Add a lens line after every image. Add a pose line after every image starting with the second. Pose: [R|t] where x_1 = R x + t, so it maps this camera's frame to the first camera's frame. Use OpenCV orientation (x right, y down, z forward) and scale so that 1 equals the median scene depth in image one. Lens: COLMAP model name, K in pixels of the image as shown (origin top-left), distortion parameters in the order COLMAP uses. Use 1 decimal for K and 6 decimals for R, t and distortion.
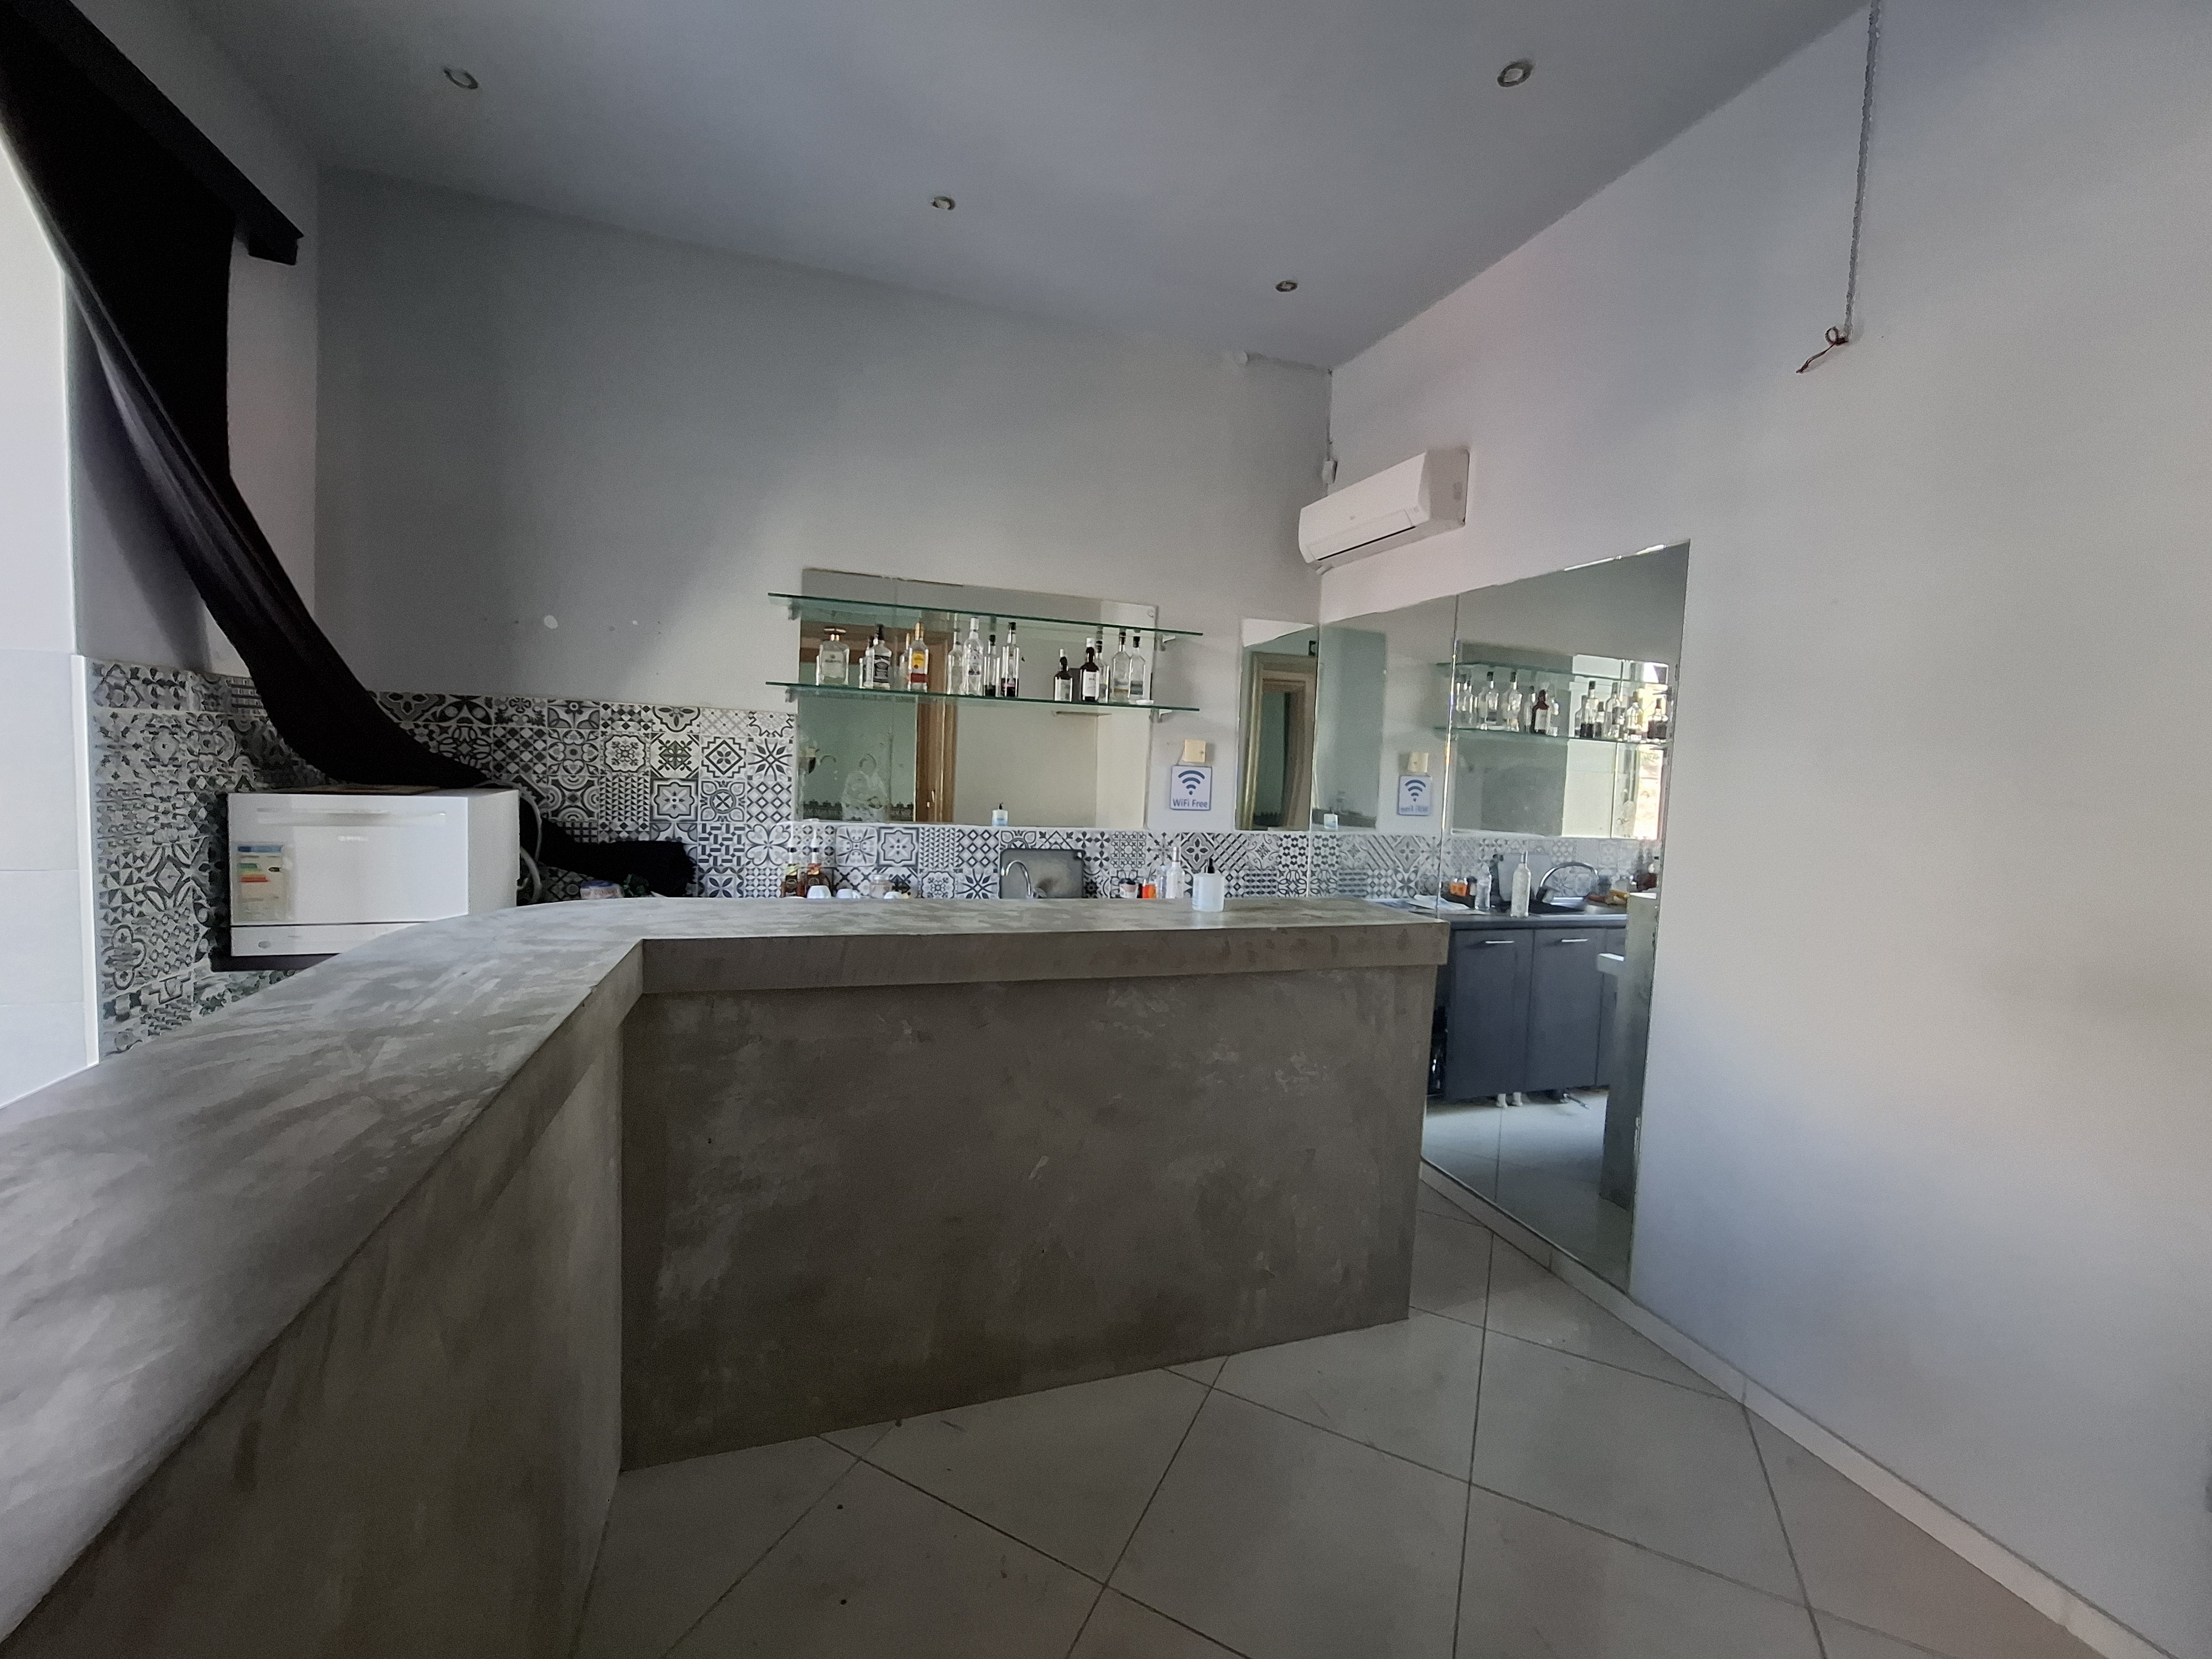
lens RADIAL K [[881.8, 0, 1106.2], [0, 881.8, 802.1], [0, 0, 1]] dist [0.000858, 0.000317]
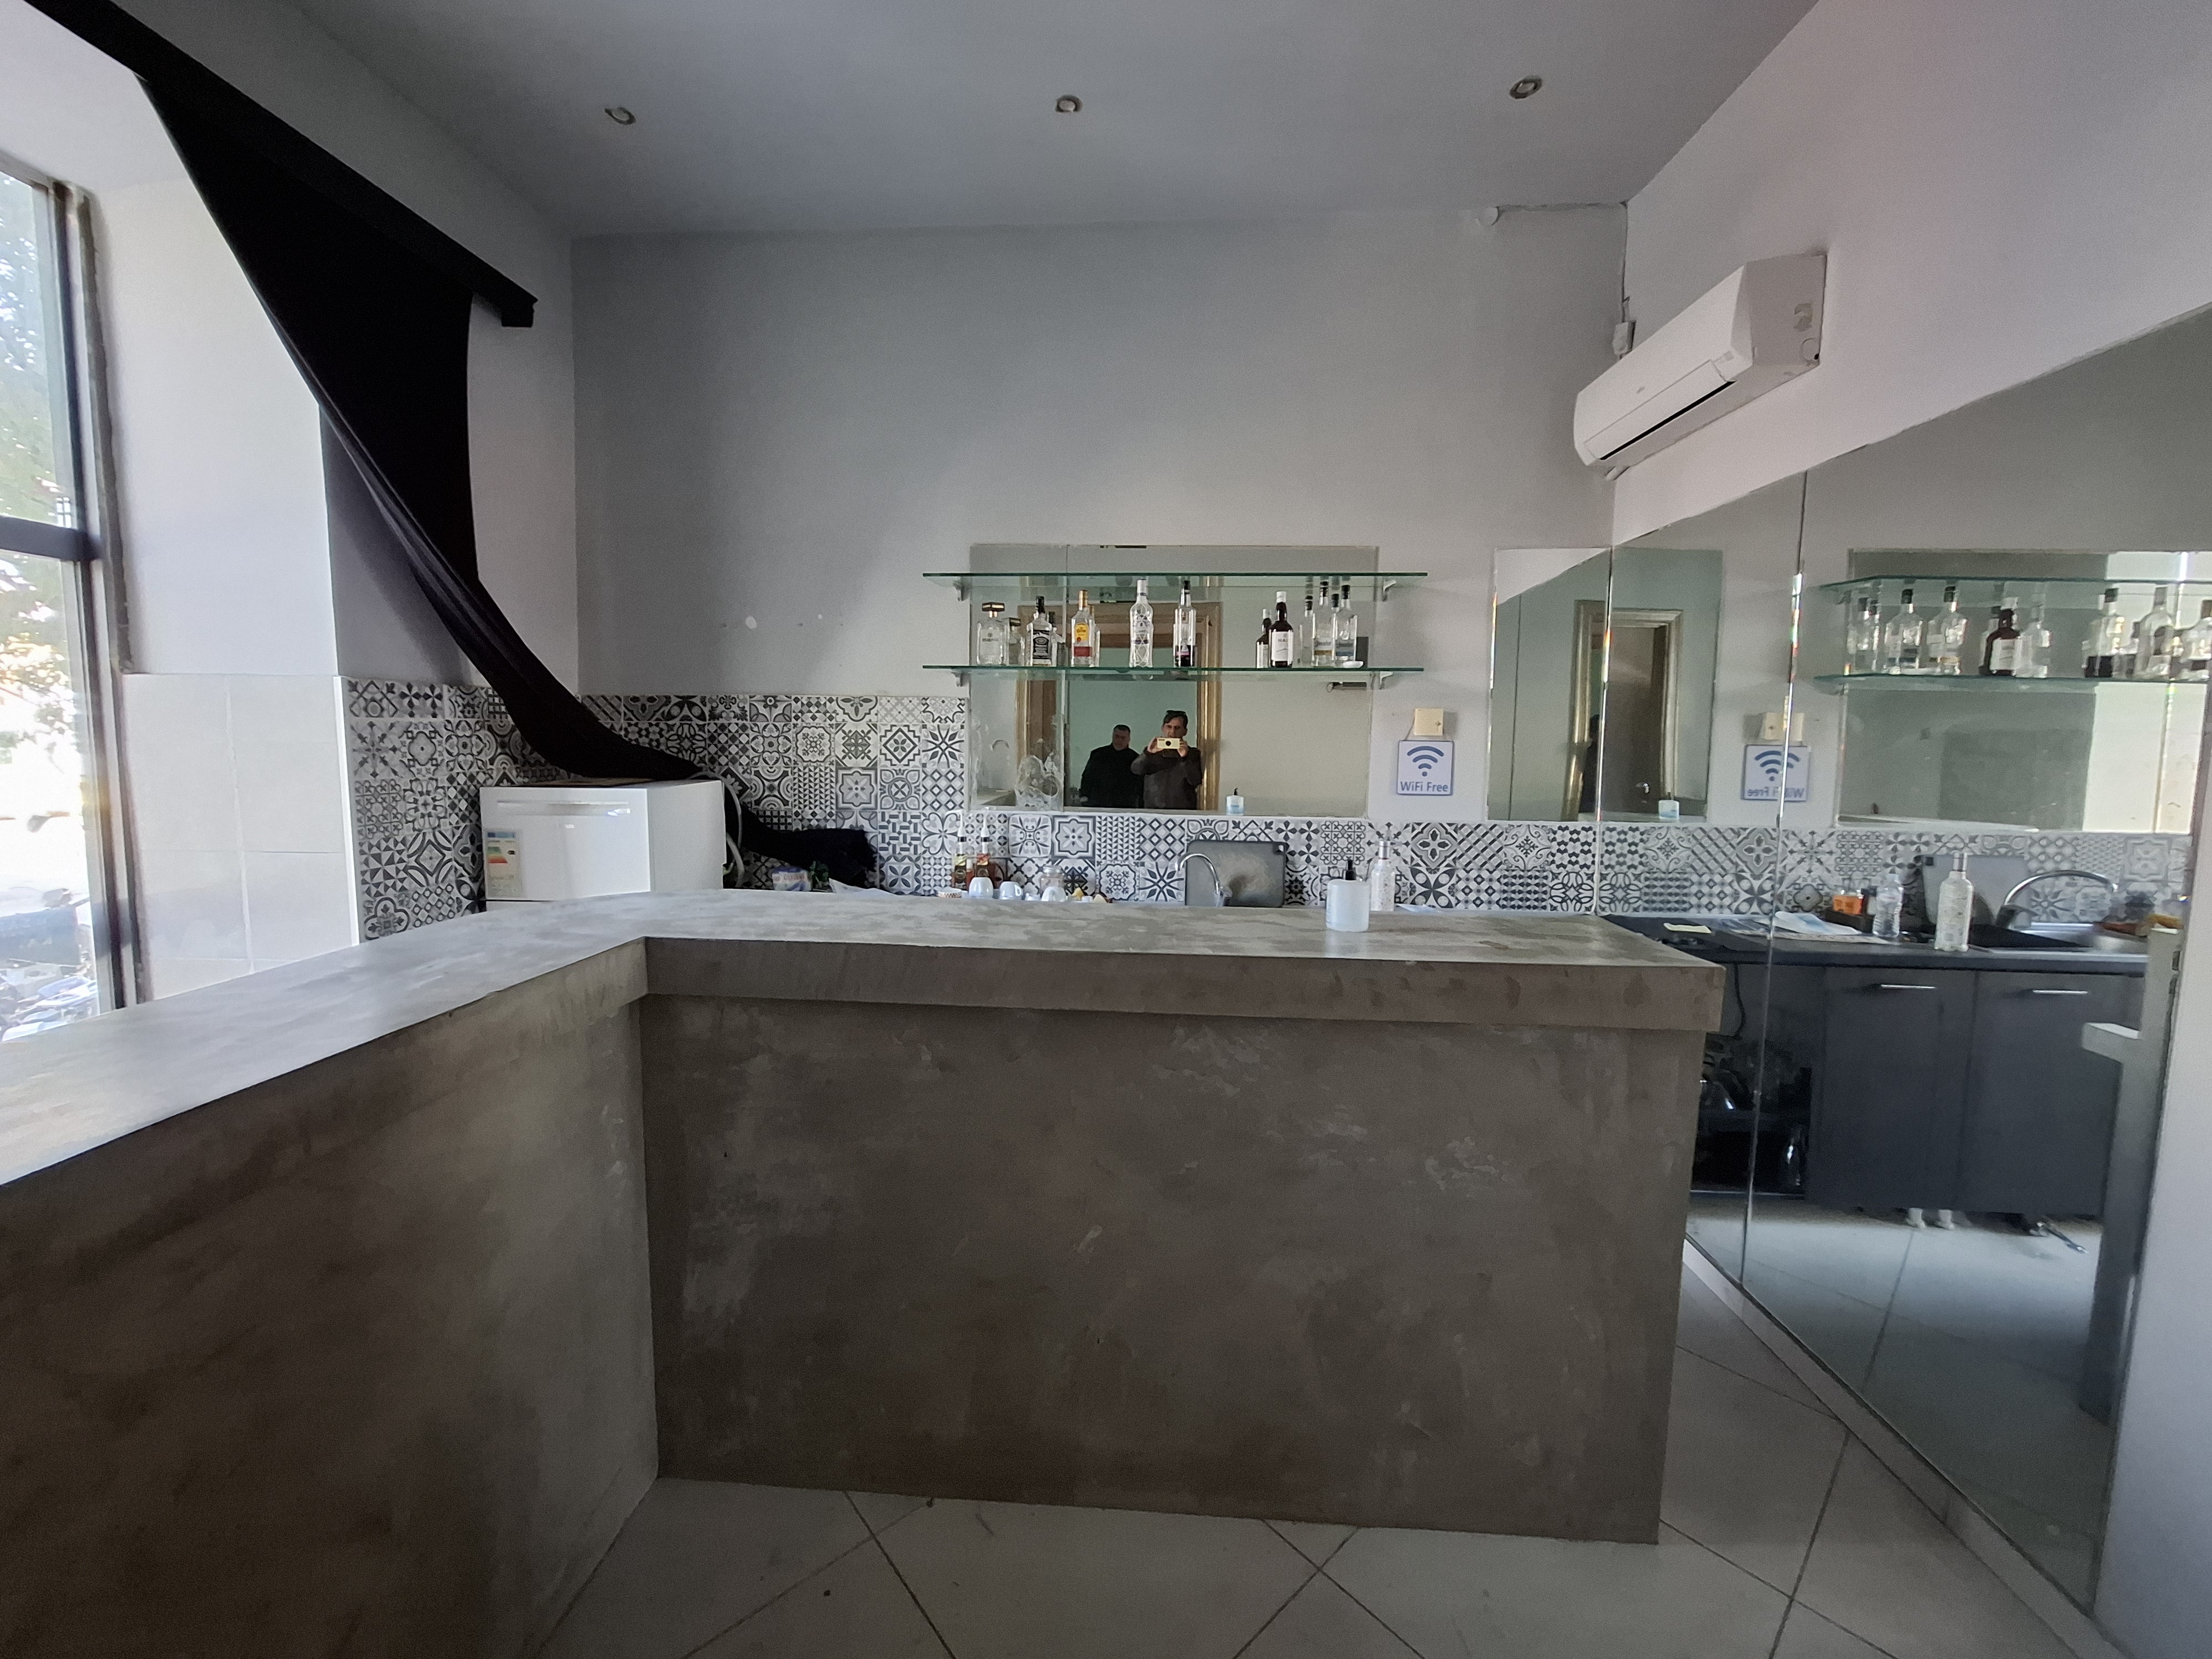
lens RADIAL K [[882.9, 0, 1098.5], [0, 882.9, 803.8], [0, 0, 1]] dist [-0.003159, -0.000193]
pose [[0.923476, -0.002596, -0.383647, 0.159537], [0.010331, 0.999783, 0.018104, -0.000583], [0.383516, -0.020682, 0.923302, 0.170881]]
